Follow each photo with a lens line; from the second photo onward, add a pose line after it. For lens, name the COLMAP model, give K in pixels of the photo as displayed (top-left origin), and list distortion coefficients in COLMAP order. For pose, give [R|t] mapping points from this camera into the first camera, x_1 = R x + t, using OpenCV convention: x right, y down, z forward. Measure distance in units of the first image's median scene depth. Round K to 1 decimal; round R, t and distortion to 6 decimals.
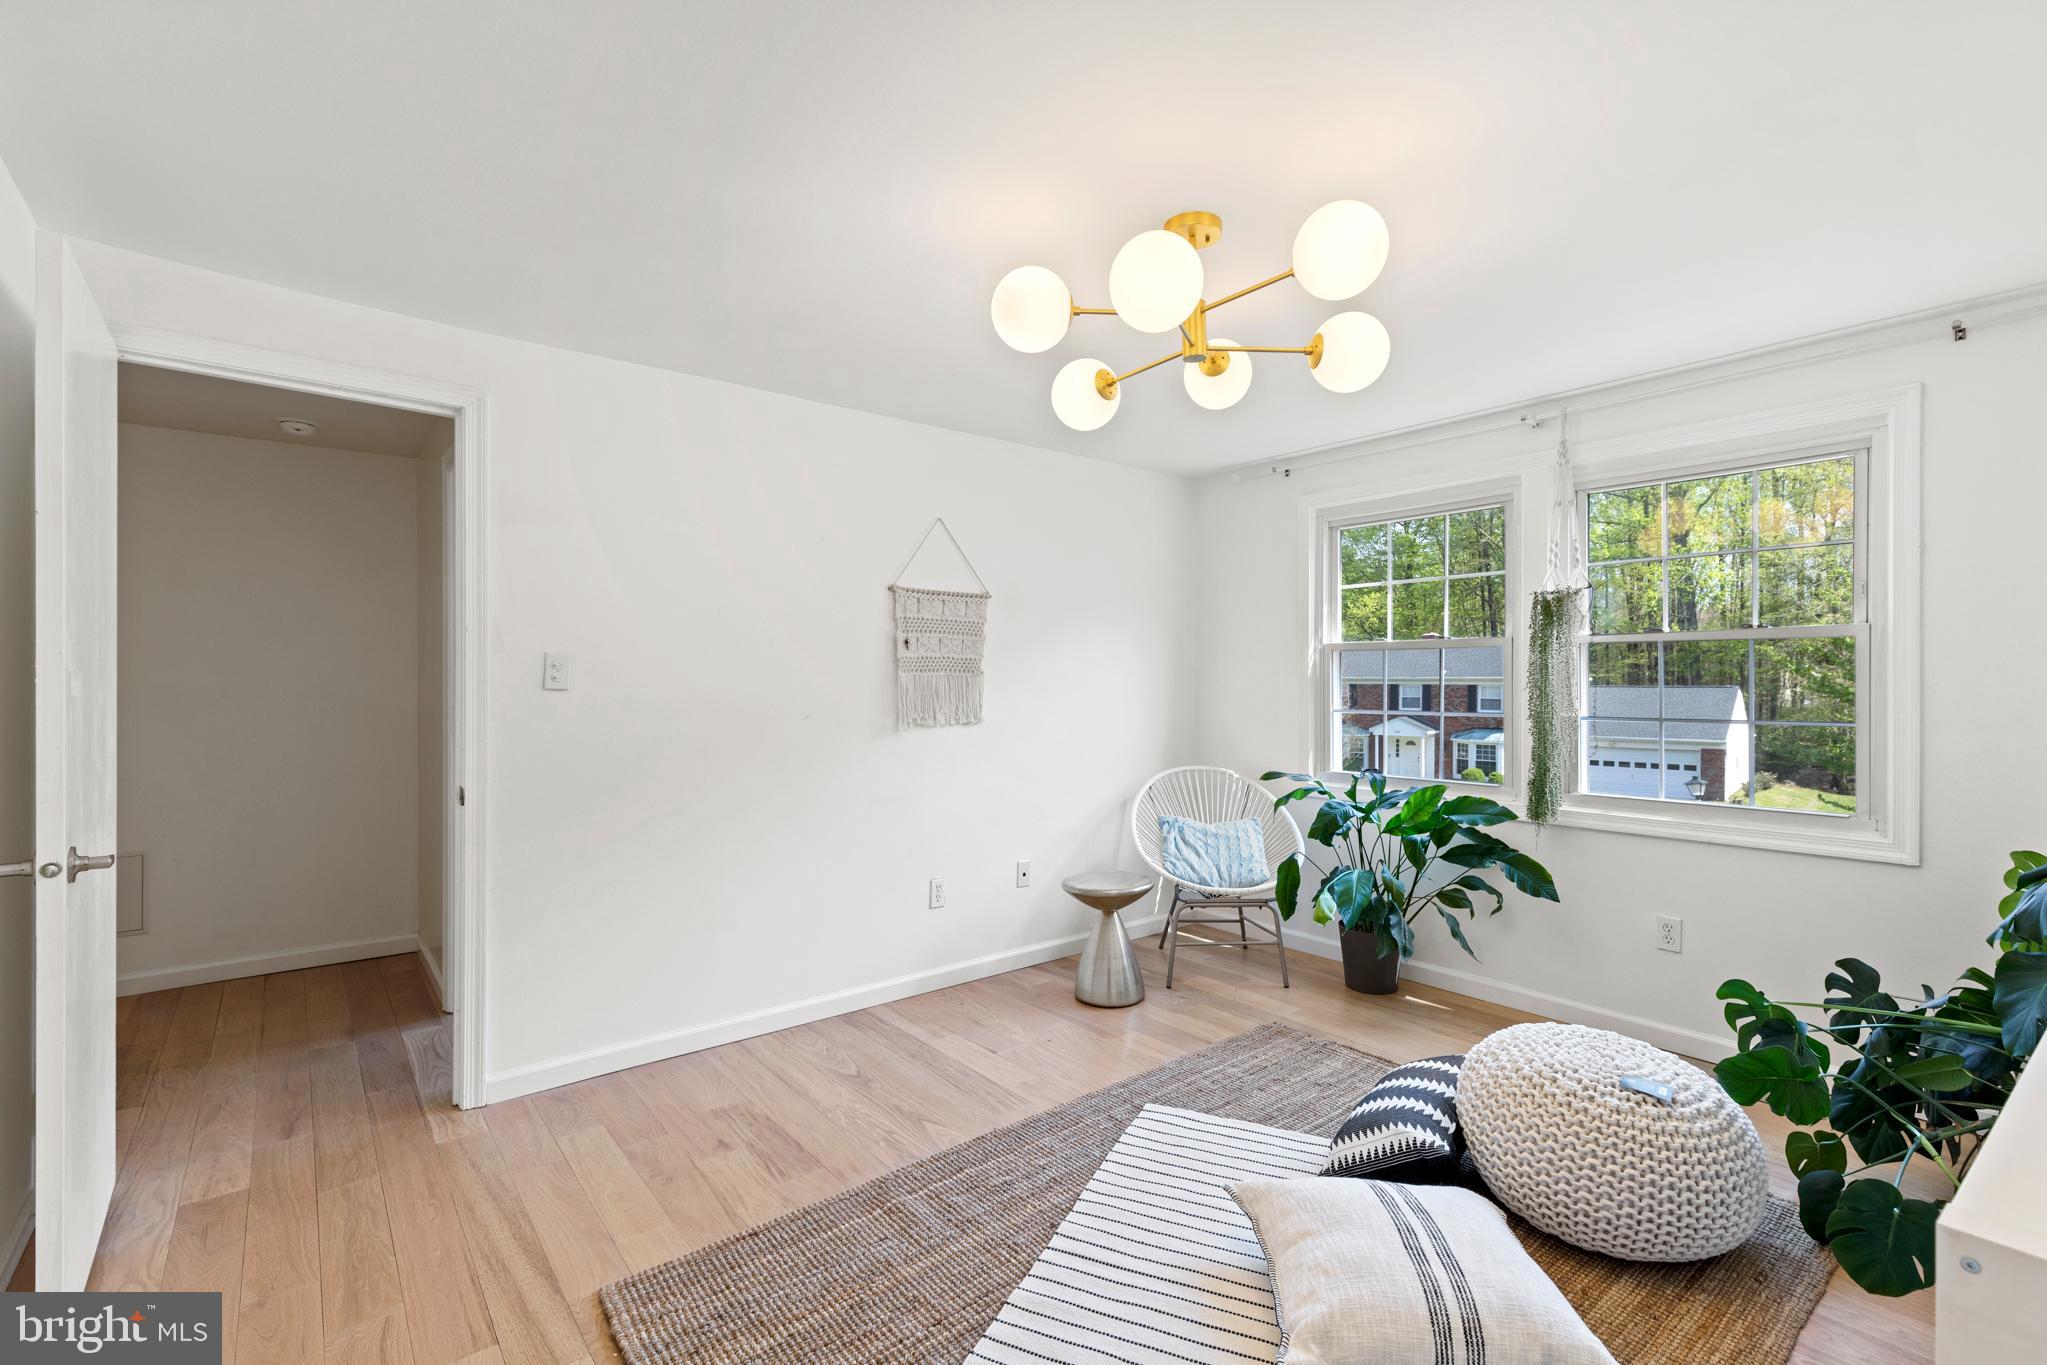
lens RADIAL K [[924.0, 0, 1026.9], [0, 924.0, 684.2], [0, 0, 1]] dist [0.001468, 0.000263]
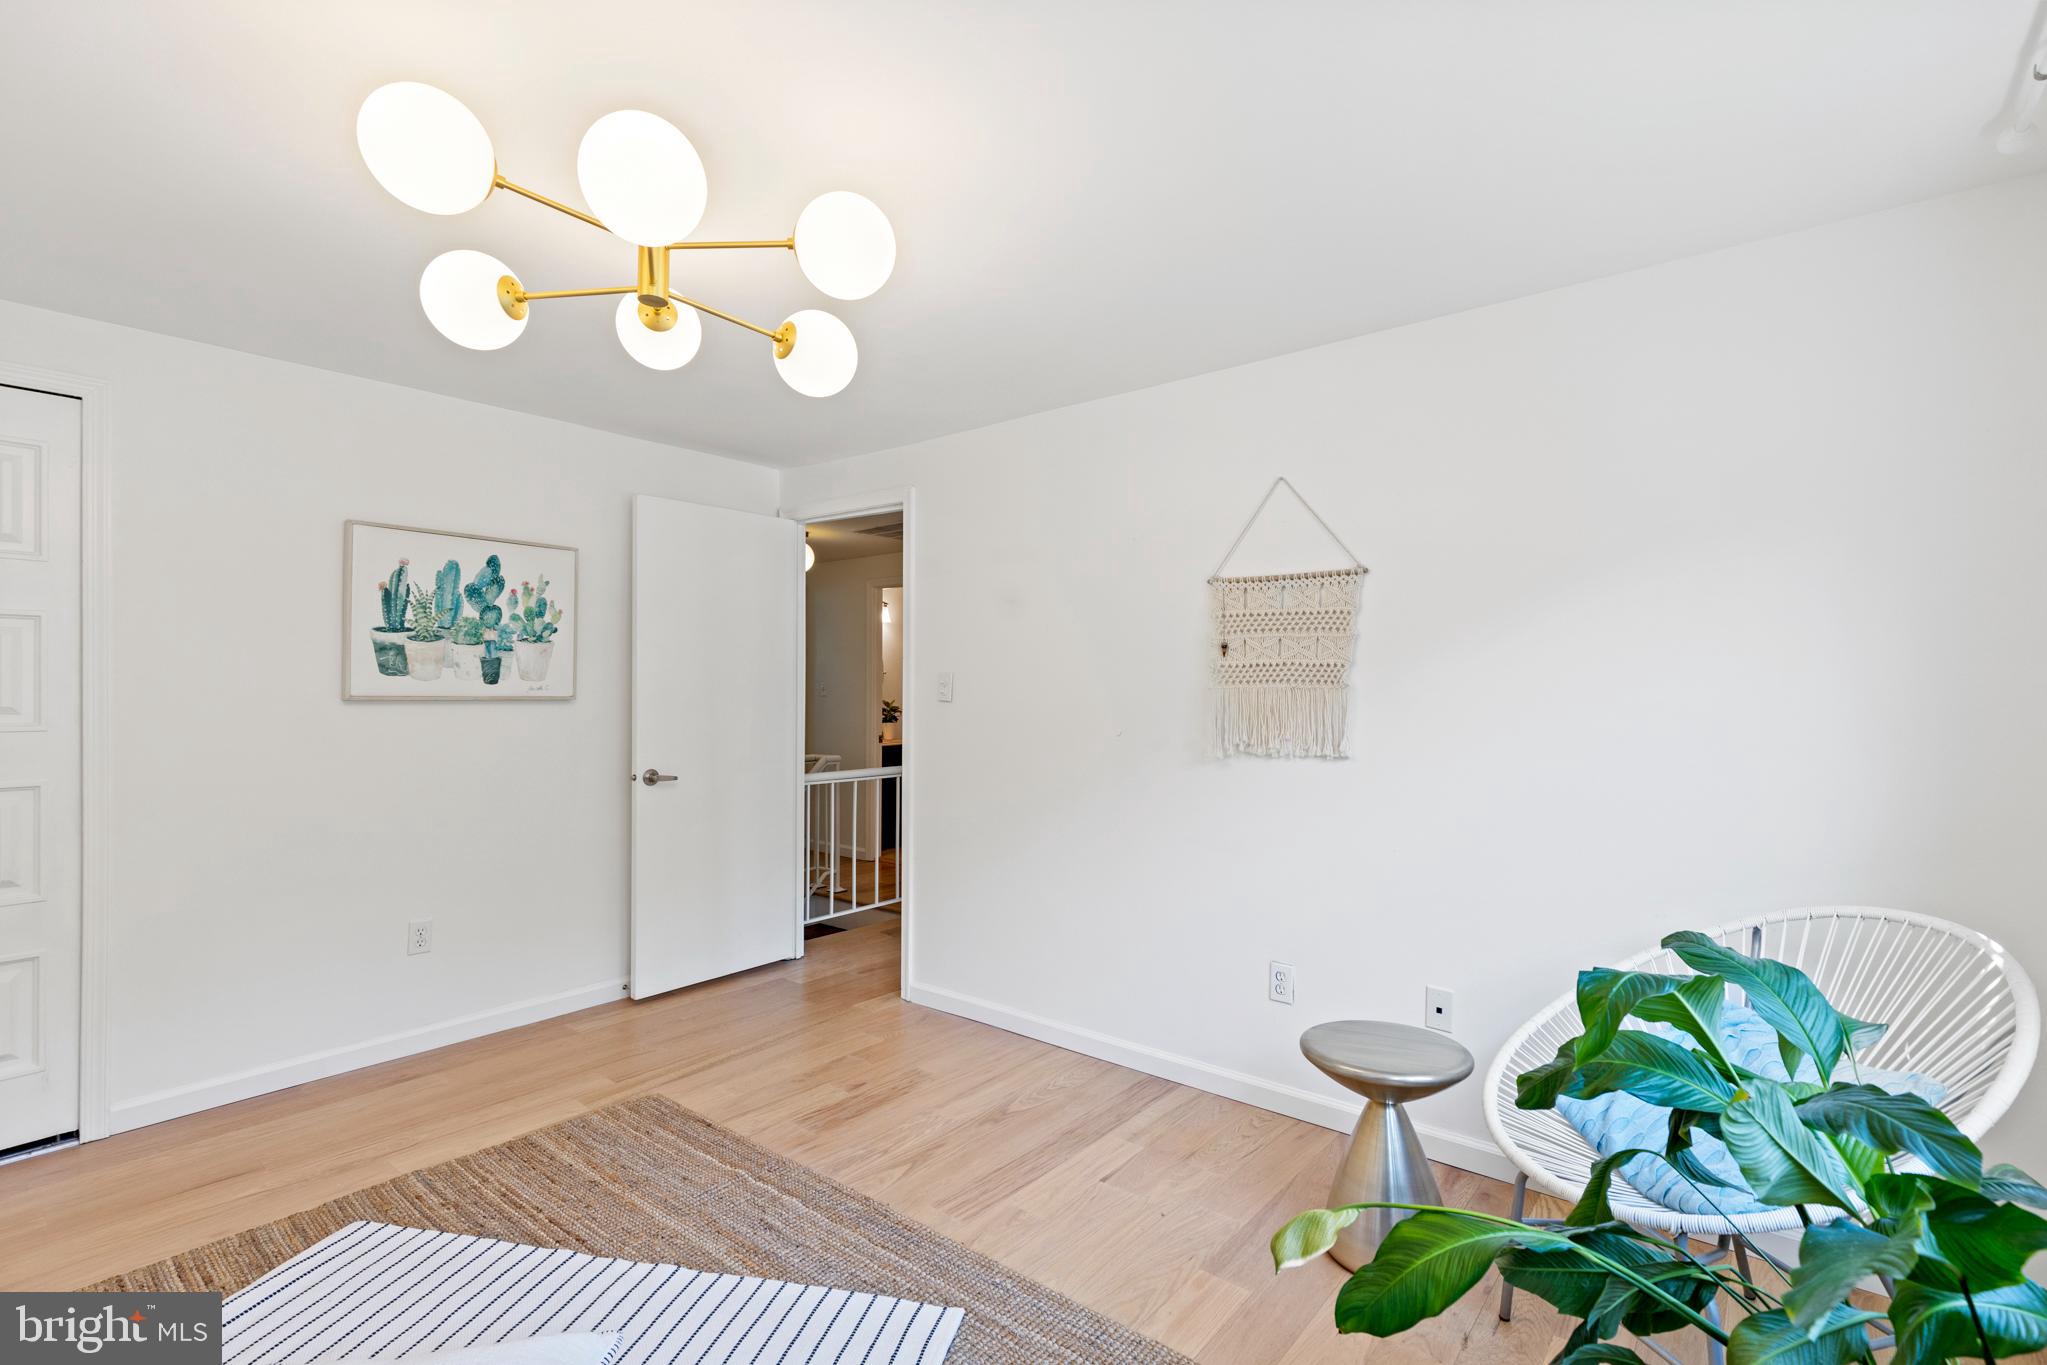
lens RADIAL K [[924.0, 0, 1026.9], [0, 924.0, 684.2], [0, 0, 1]] dist [0.001468, 0.000263]
pose [[0.204663, -0.003826, -0.978825, 0.604422], [-0.002217, 0.999988, -0.004372, -0.009661], [0.978830, 0.003065, 0.204652, 0.664680]]
